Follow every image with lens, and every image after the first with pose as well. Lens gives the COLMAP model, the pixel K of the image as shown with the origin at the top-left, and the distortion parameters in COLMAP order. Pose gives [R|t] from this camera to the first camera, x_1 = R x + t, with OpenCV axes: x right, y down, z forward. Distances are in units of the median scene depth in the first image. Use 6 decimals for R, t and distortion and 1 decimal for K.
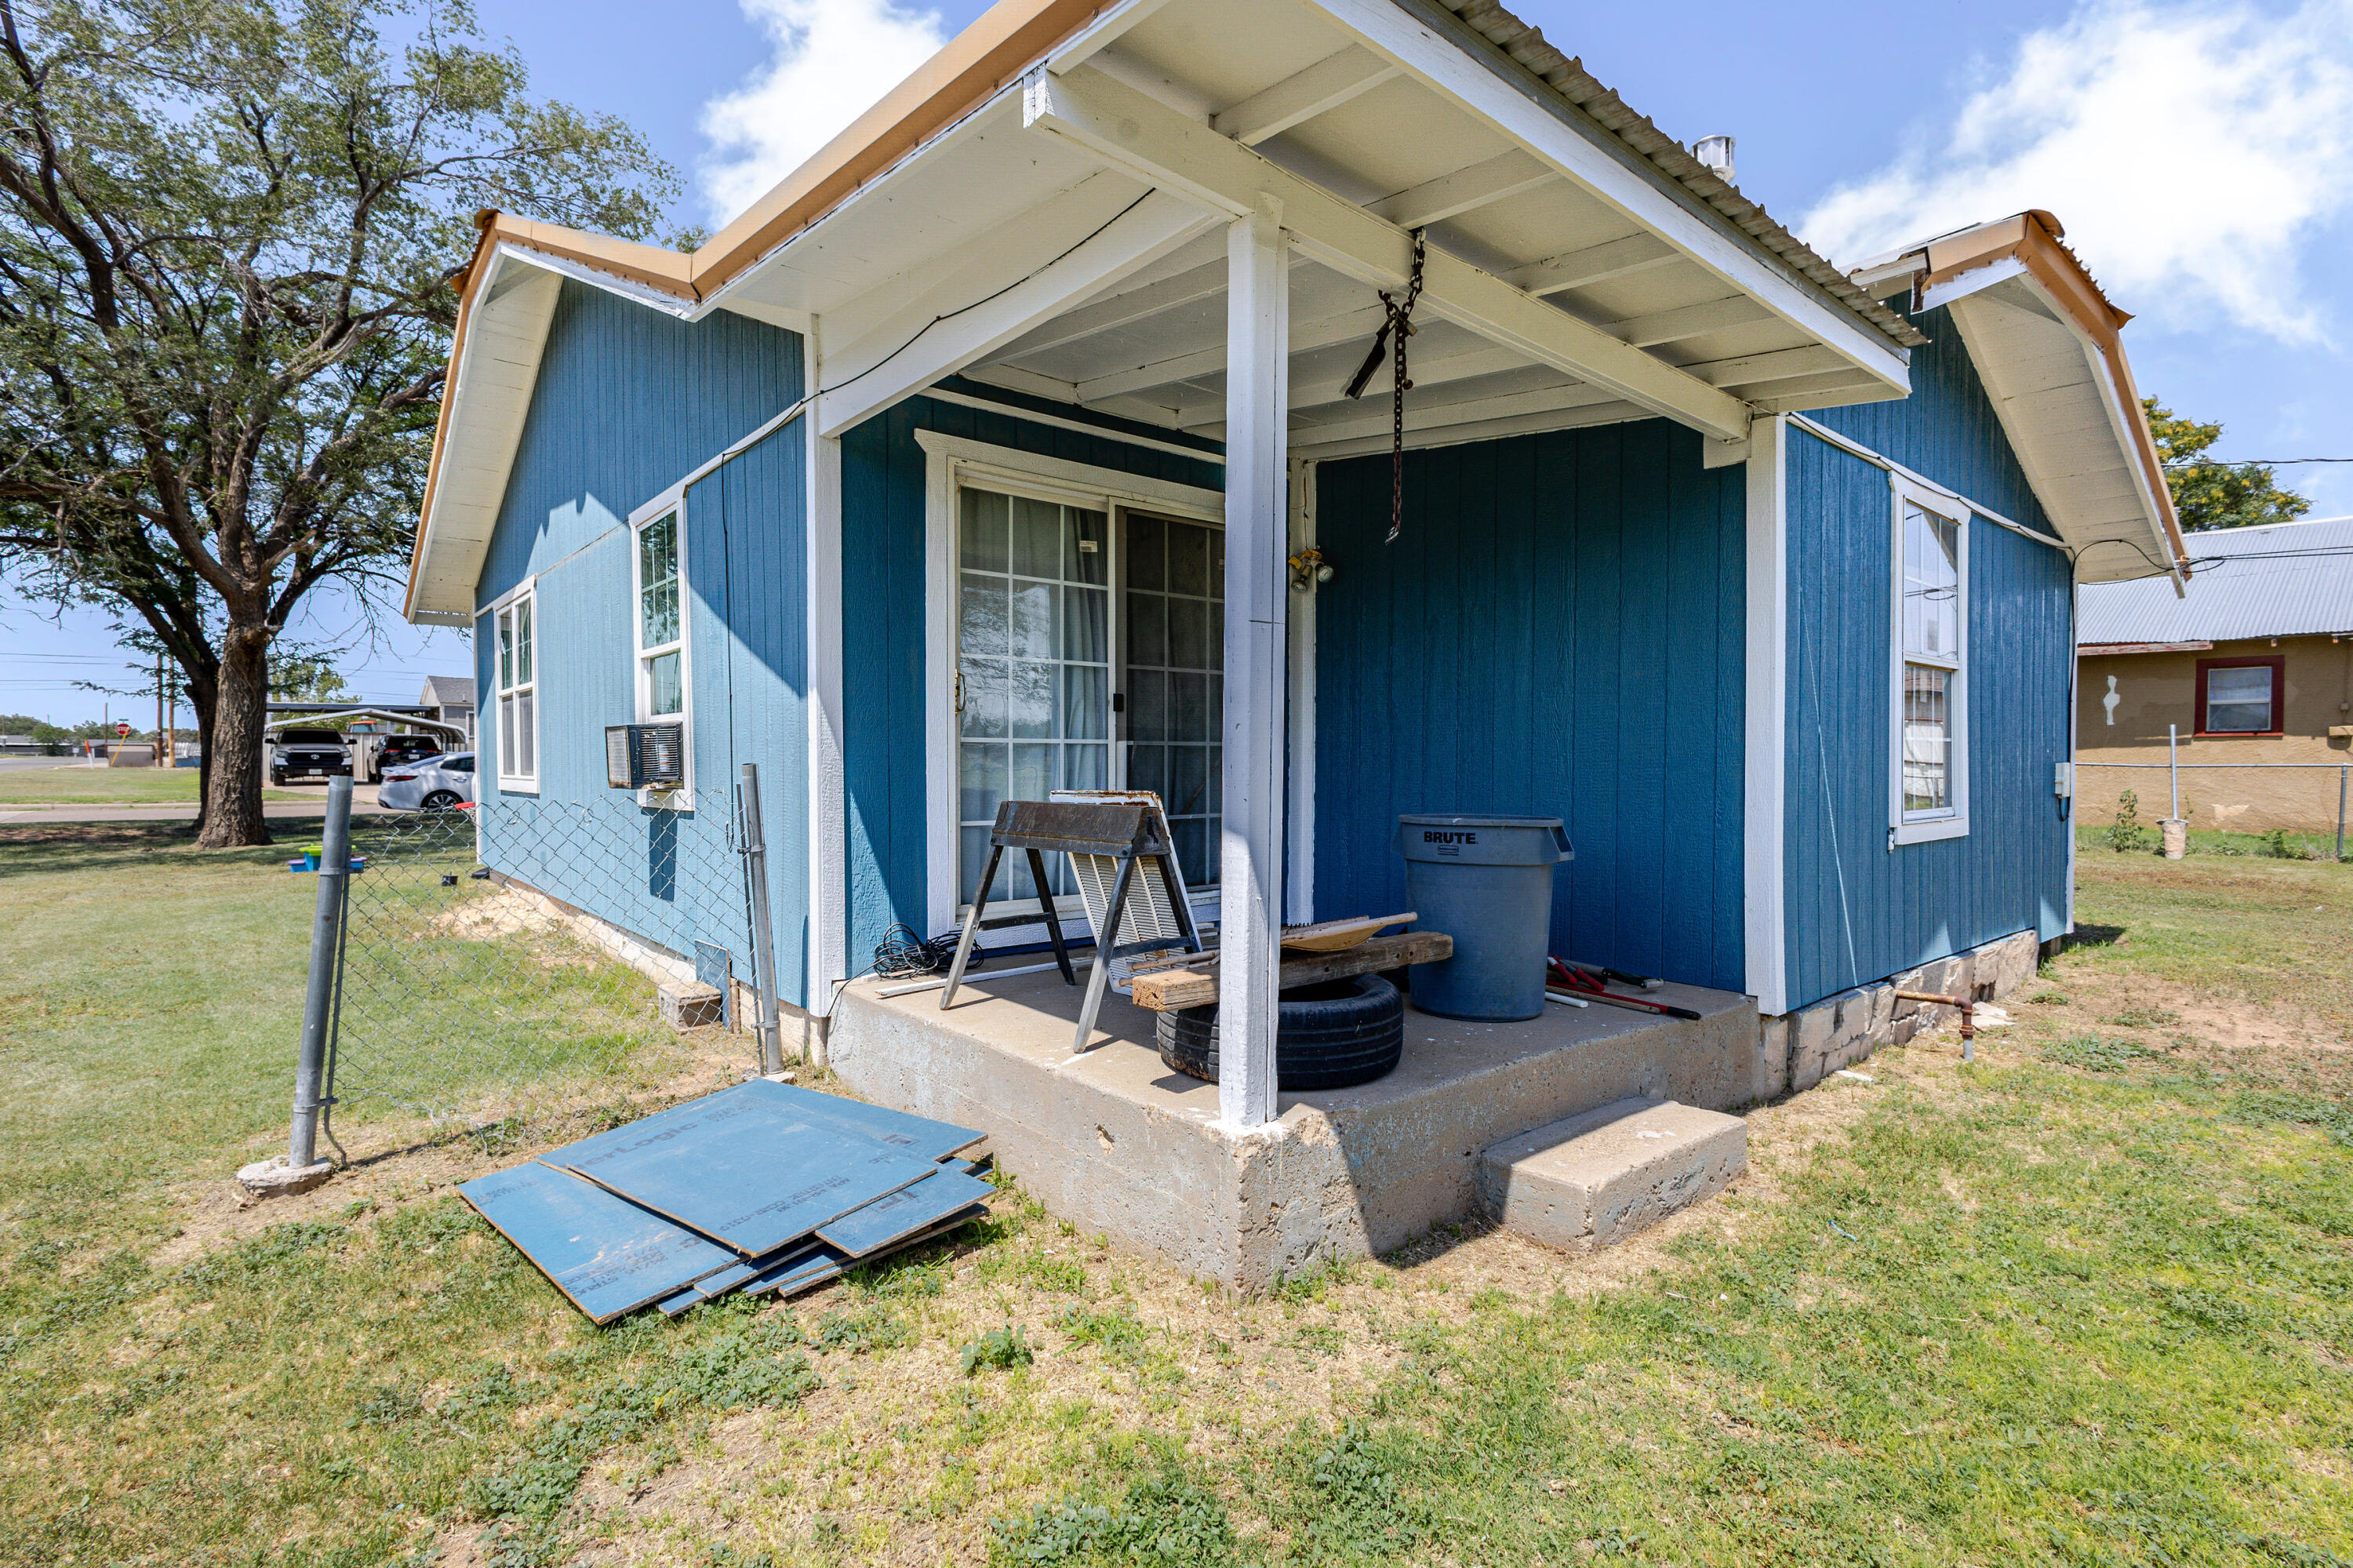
lens RADIAL K [[1087.5, 0, 1176.5], [0, 1087.5, 784.0], [0, 0, 1]] dist [0.006686, -0.000622]
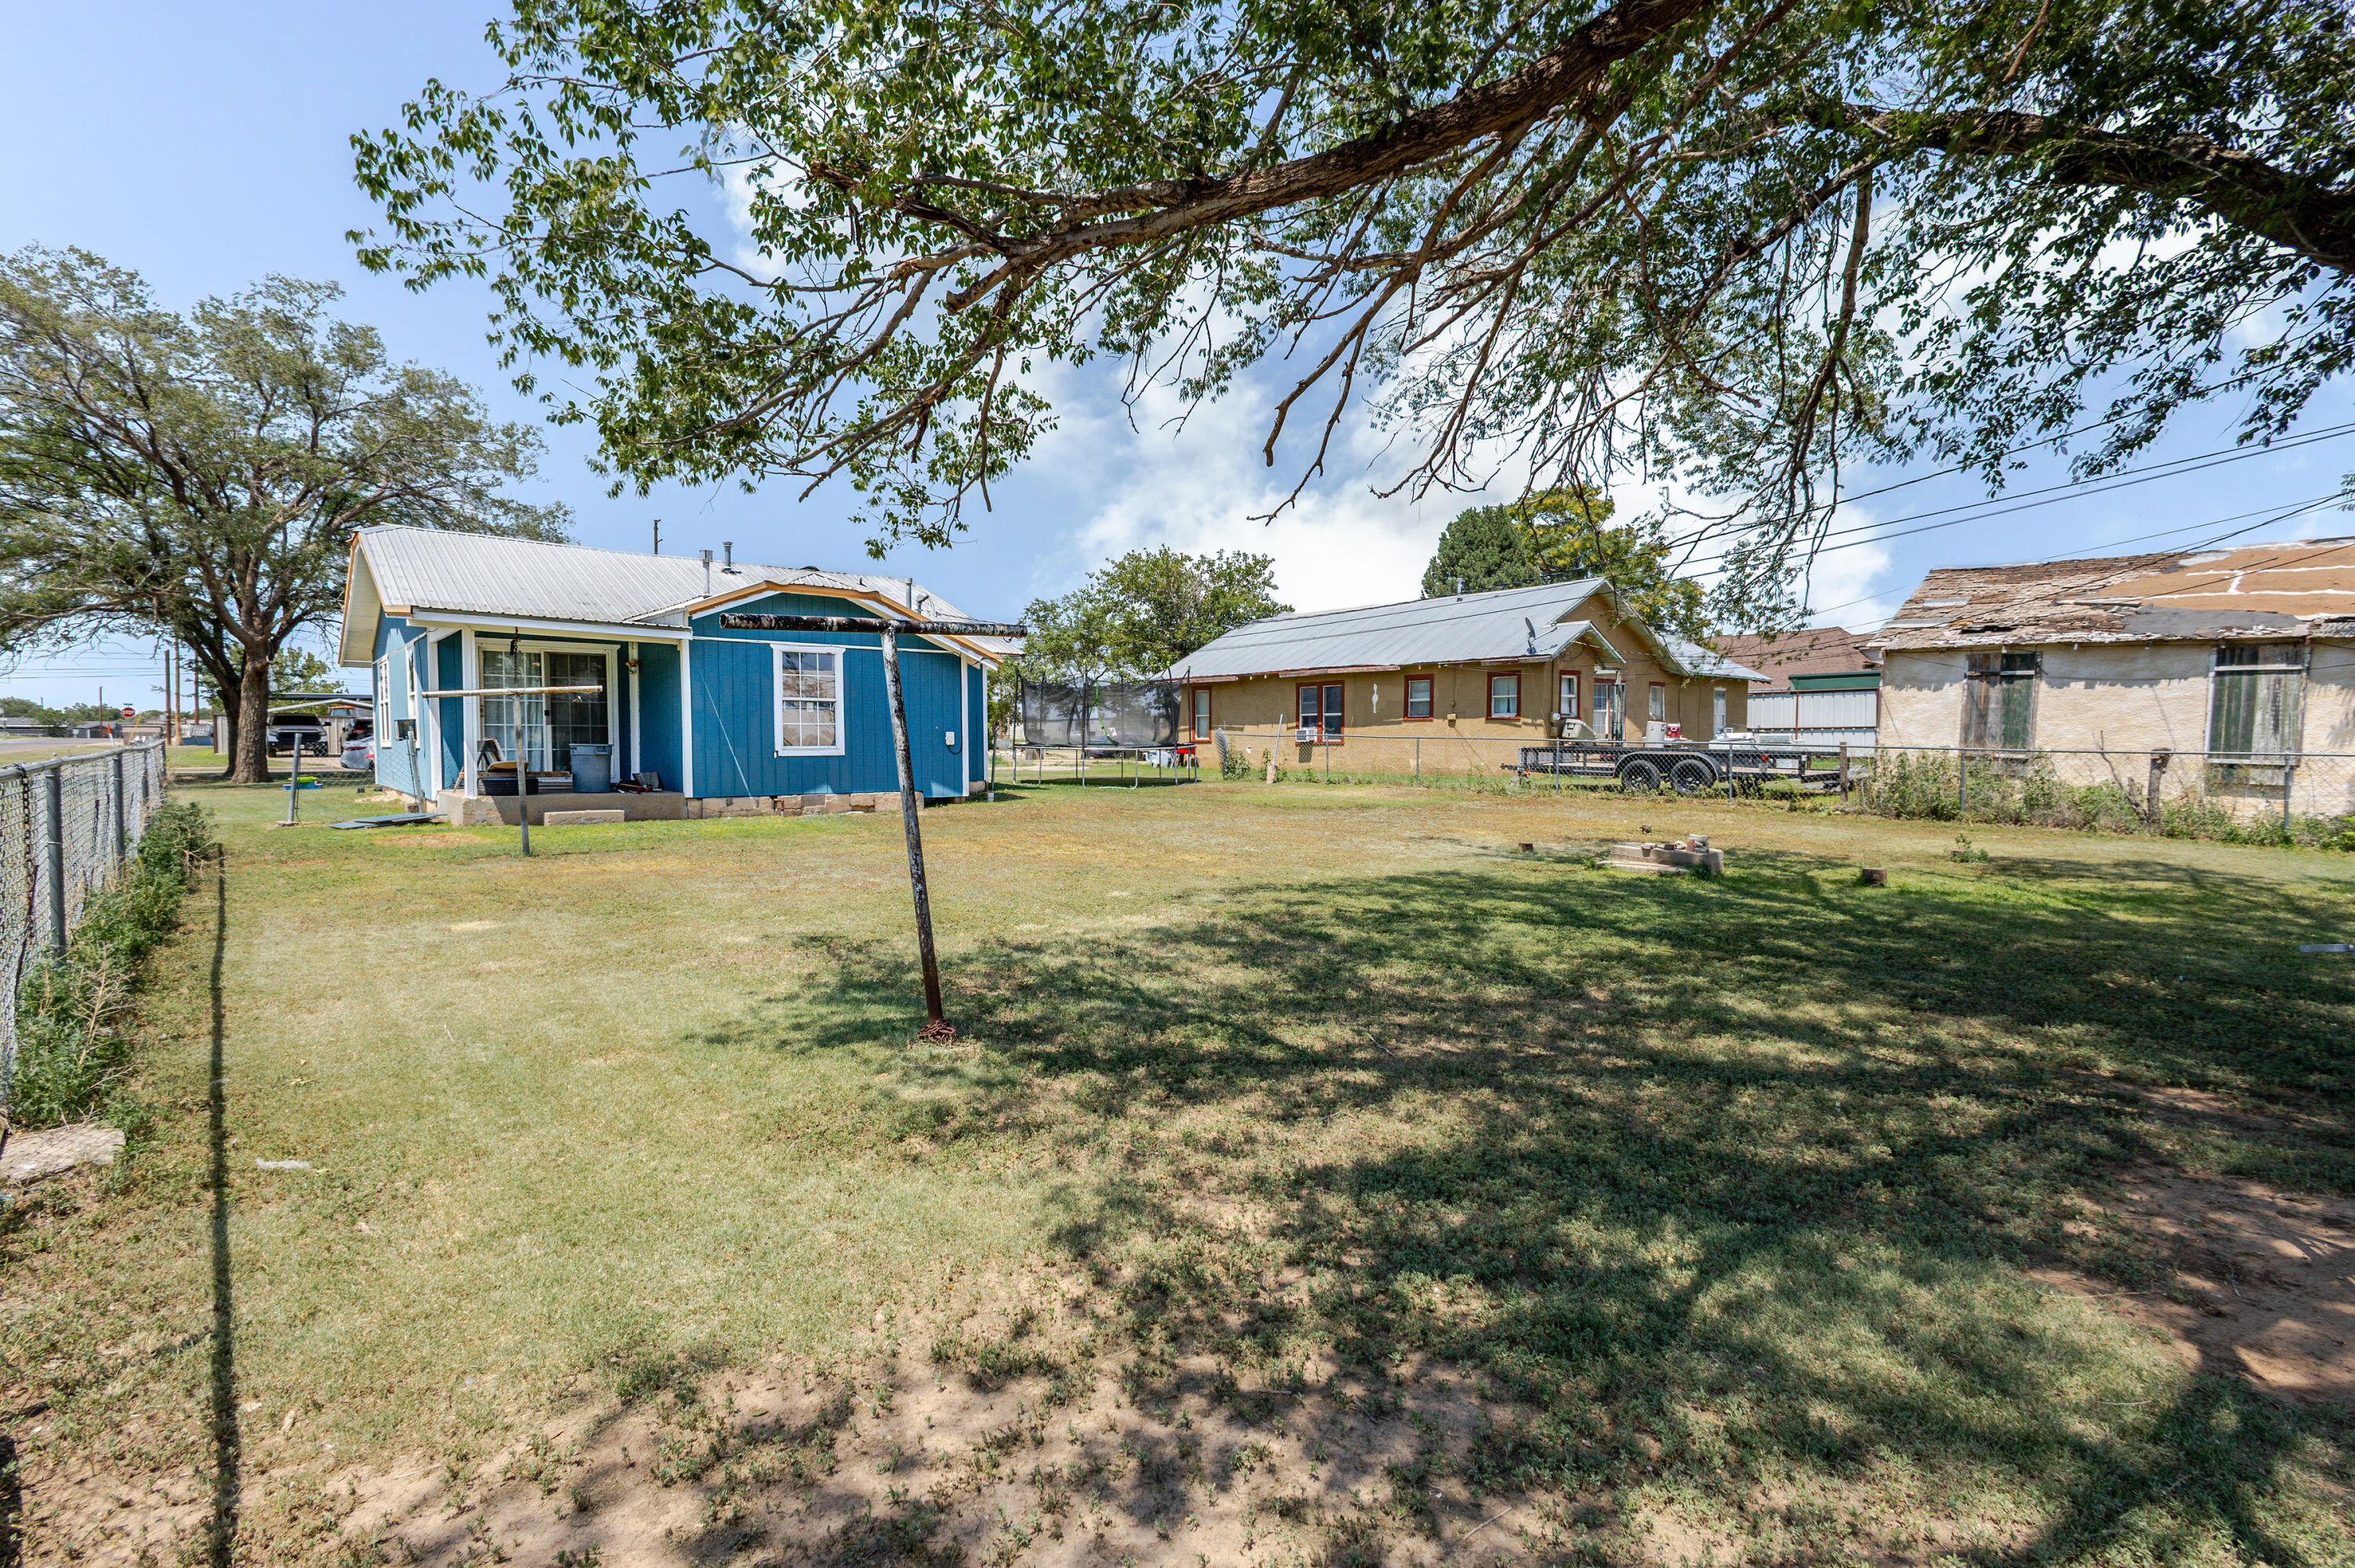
lens RADIAL K [[1088.2, 0, 1177.5], [0, 1088.2, 784.0], [0, 0, 1]] dist [0.006686, -0.000622]
pose [[0.999974, -0.002145, 0.006902, 0.539932], [0.002017, 0.999825, 0.018590, 0.023610], [-0.006940, -0.018576, 0.999803, -0.674203]]
